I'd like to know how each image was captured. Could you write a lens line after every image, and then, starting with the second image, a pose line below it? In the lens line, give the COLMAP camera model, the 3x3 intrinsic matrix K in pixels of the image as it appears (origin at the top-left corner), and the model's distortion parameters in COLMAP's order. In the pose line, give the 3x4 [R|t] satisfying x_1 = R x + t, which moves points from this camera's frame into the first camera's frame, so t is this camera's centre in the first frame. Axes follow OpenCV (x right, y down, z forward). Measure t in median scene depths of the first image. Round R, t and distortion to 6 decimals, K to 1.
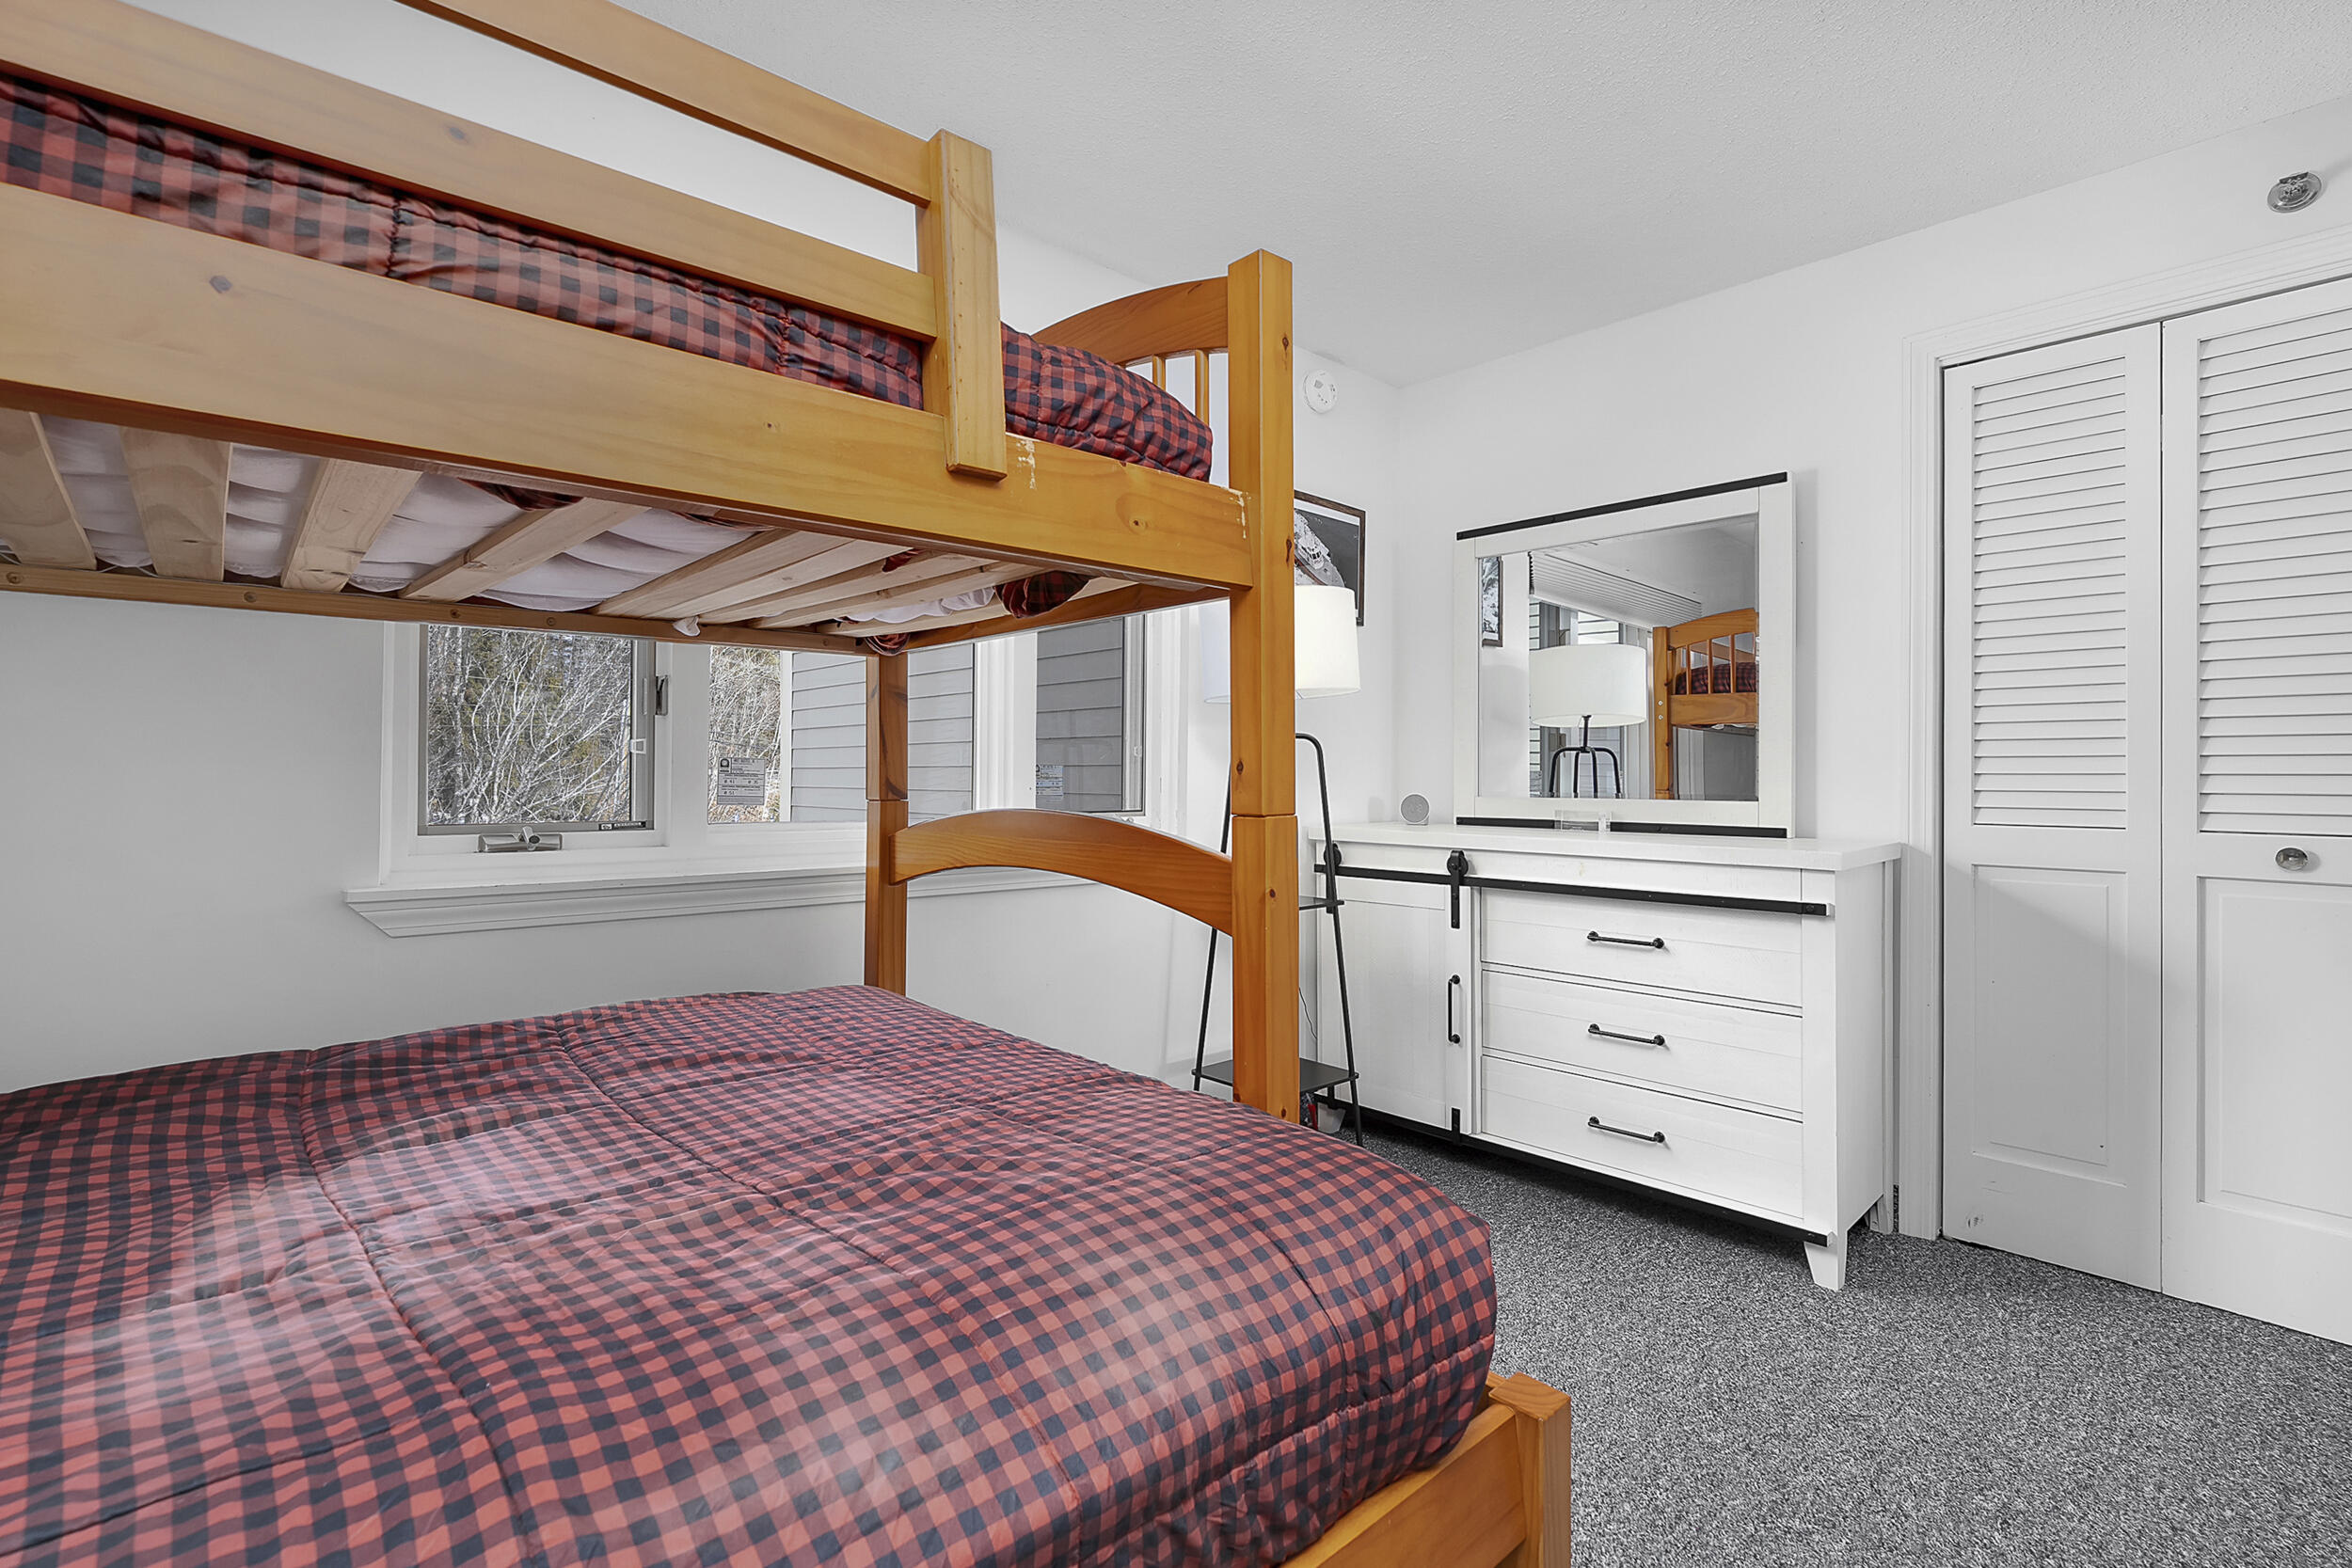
lens RADIAL K [[1081.0, 0, 1170.9], [0, 1081.0, 759.4], [0, 0, 1]] dist [-0.000389, 0.000314]
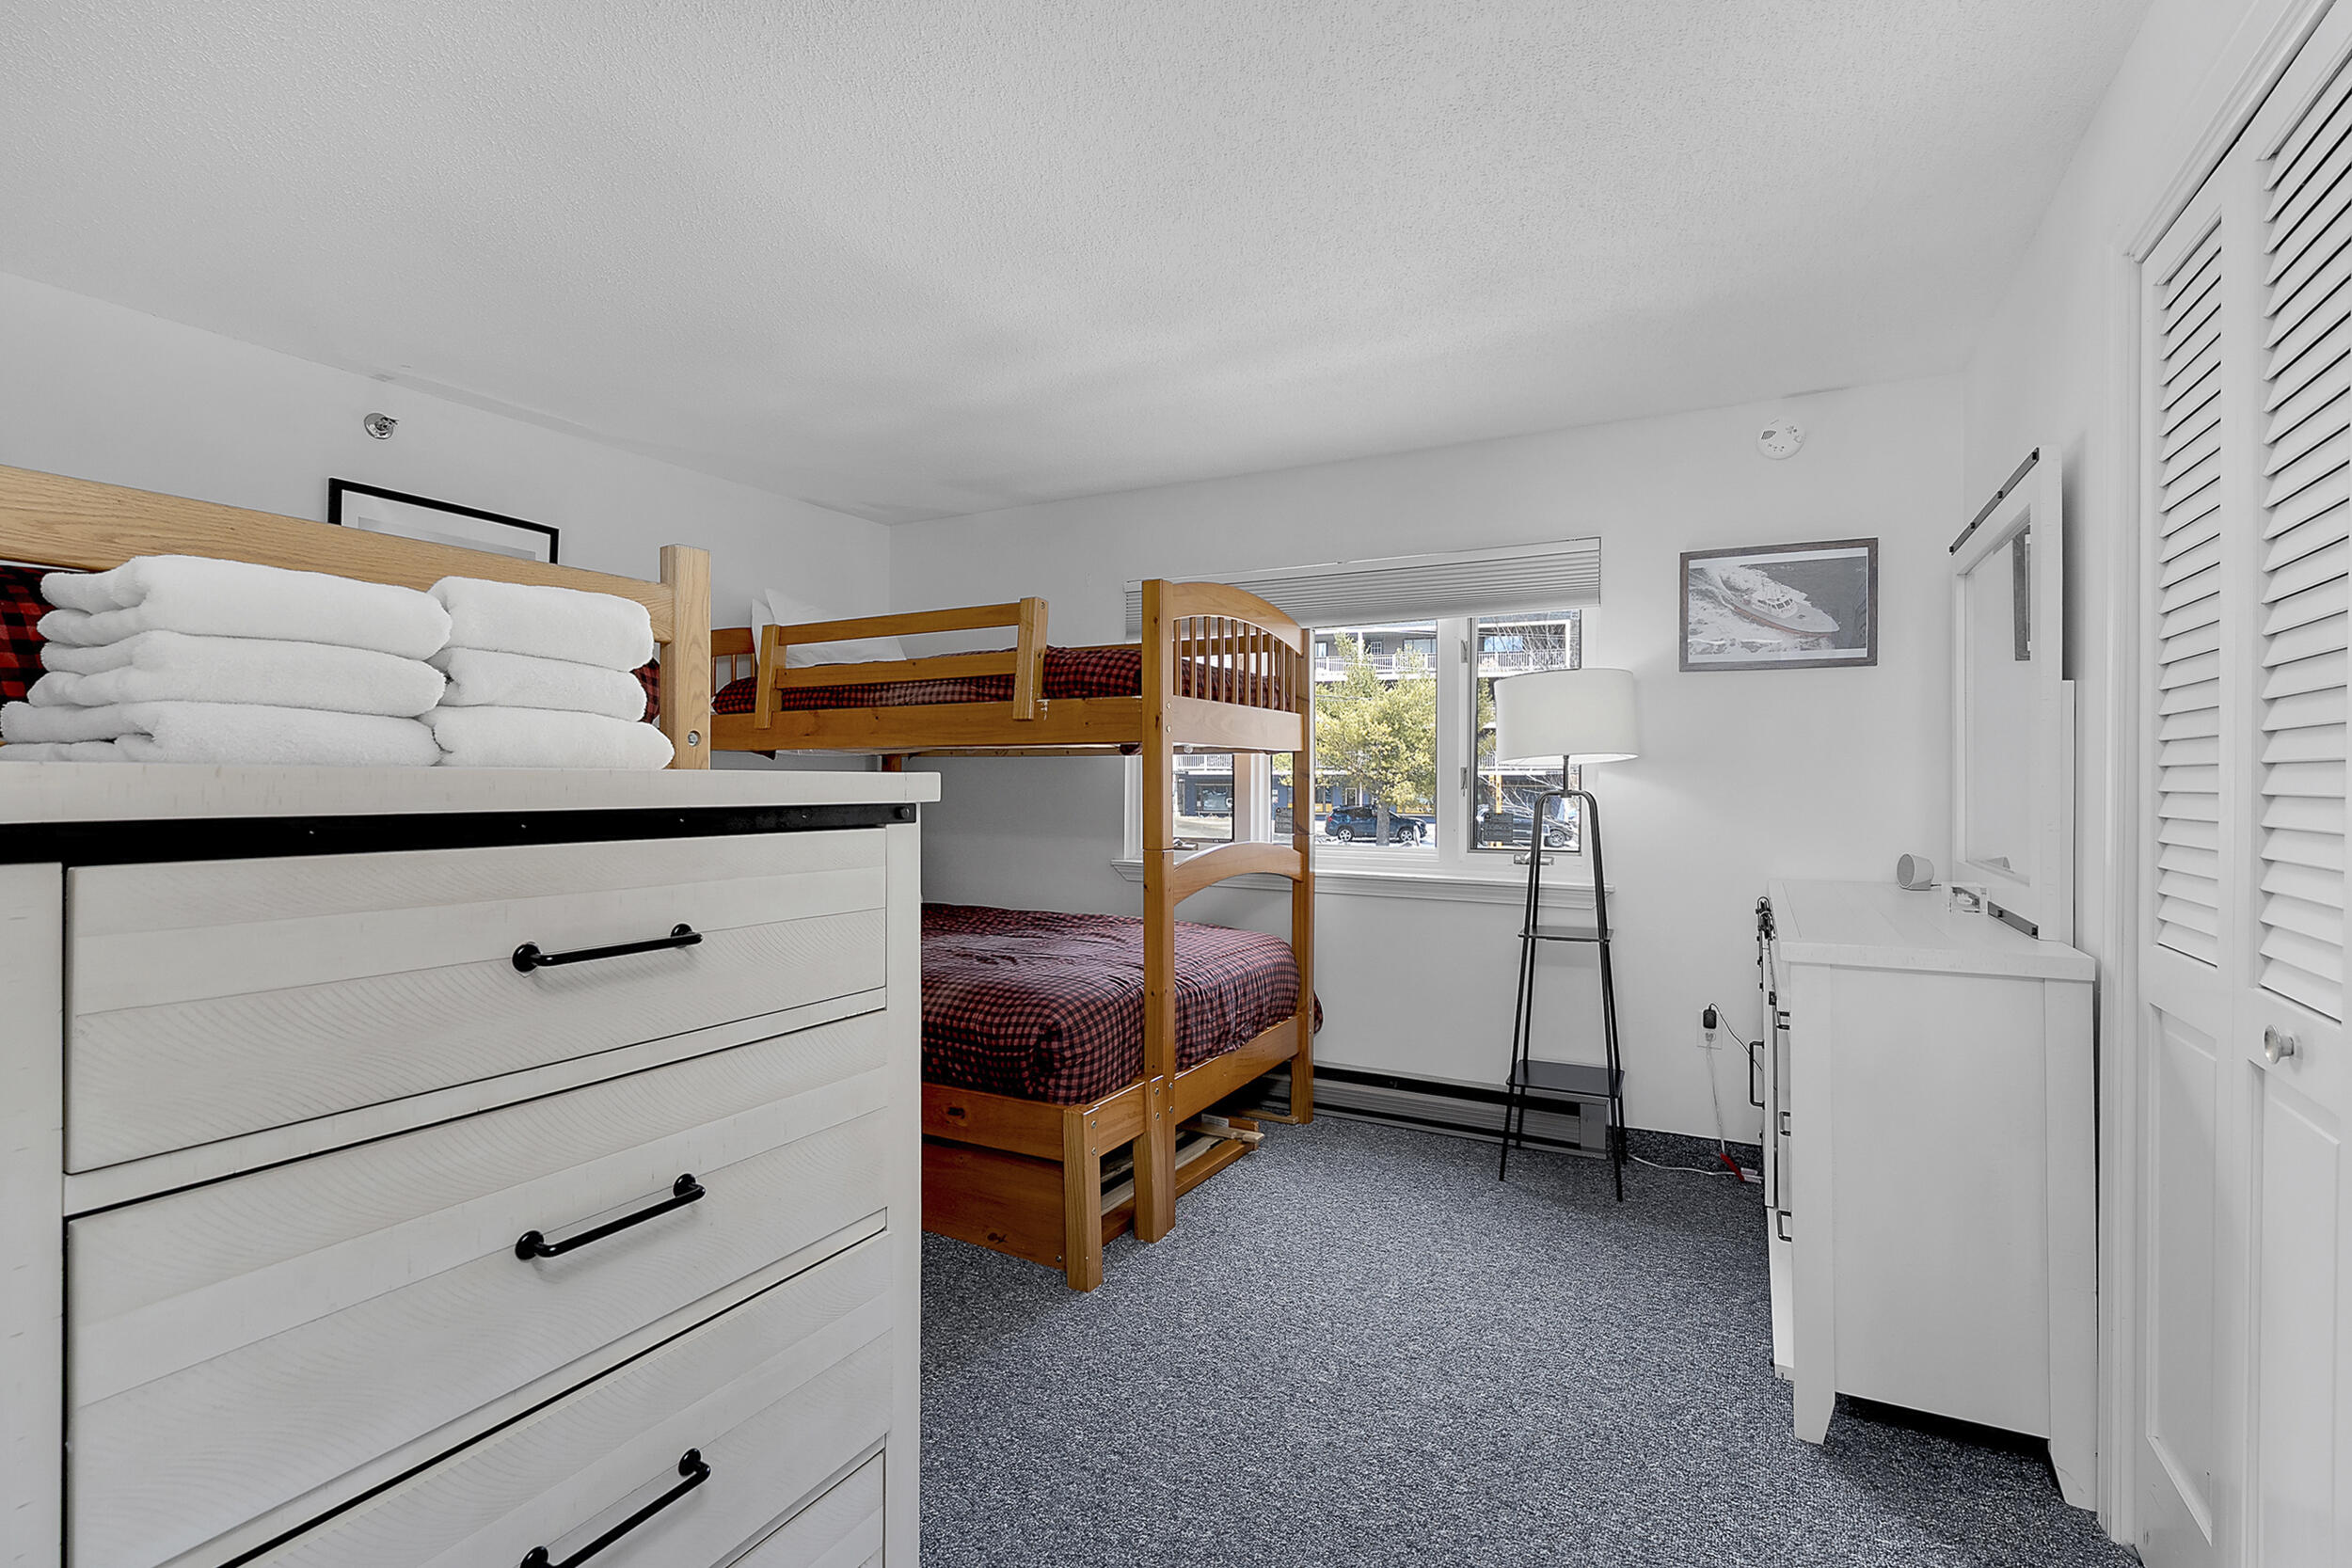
lens RADIAL K [[1066.5, 0, 1176.0], [0, 1066.5, 784.0], [0, 0, 1]] dist [-0.001141, 0.000002]
pose [[0.313192, -0.002532, -0.949687, 2.480005], [0.010481, 0.999945, 0.000790, -0.092262], [0.949632, -0.010201, 0.313201, 0.487974]]
